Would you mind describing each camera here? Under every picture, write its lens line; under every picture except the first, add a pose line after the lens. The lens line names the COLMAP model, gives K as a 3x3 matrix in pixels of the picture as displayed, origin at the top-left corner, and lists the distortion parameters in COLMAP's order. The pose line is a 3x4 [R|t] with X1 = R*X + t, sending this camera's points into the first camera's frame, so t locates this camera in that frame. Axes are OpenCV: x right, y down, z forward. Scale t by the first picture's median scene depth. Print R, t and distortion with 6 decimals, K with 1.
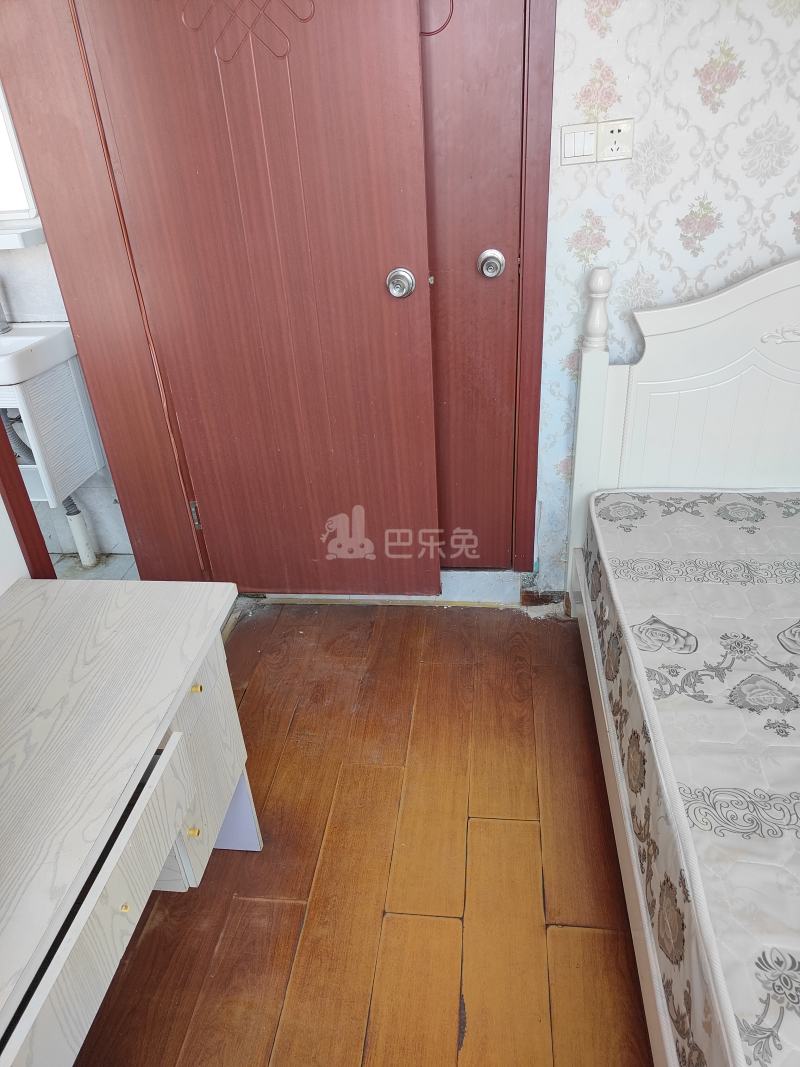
lens RADIAL K [[743.2, 0, 397.3], [0, 743.2, 529.8], [0, 0, 1]] dist [0.008742, 0.004273]
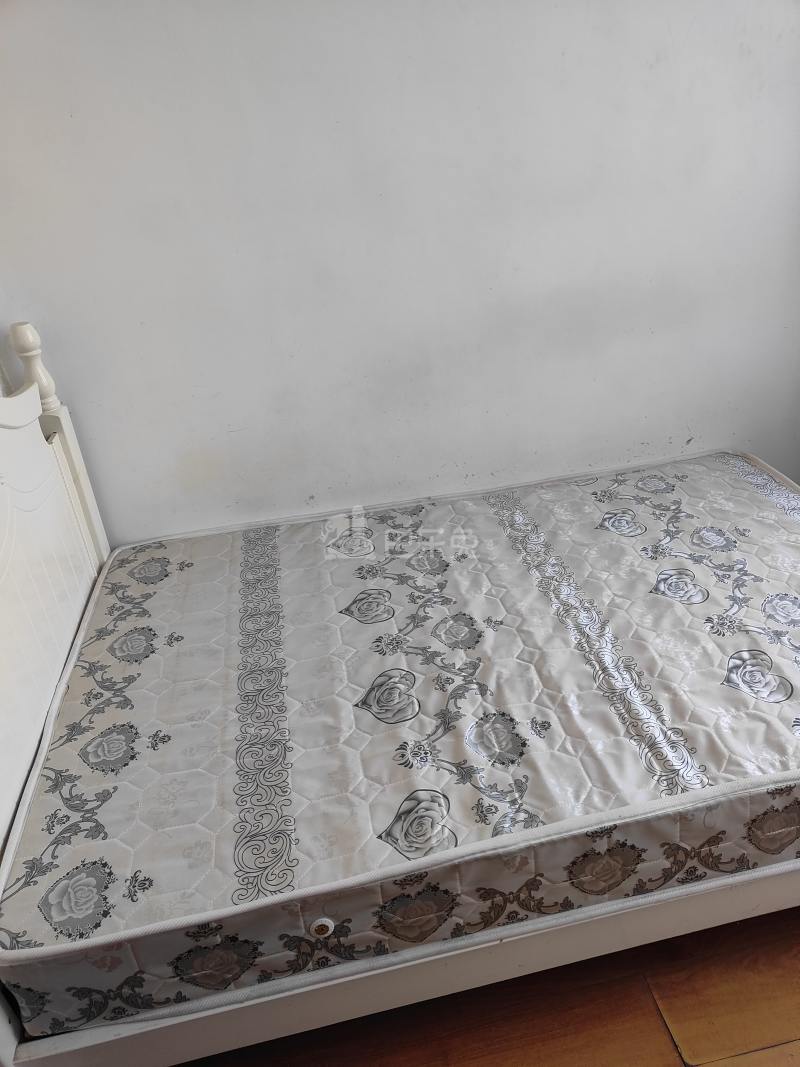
lens RADIAL K [[737.3, 0, 410.4], [0, 737.3, 531.1], [0, 0, 1]] dist [0.004968, -0.000264]
pose [[-0.297107, -0.420792, 0.857124, -0.130952], [0.548471, 0.659587, 0.513931, -0.360600], [-0.781606, 0.622800, 0.034825, 0.632090]]
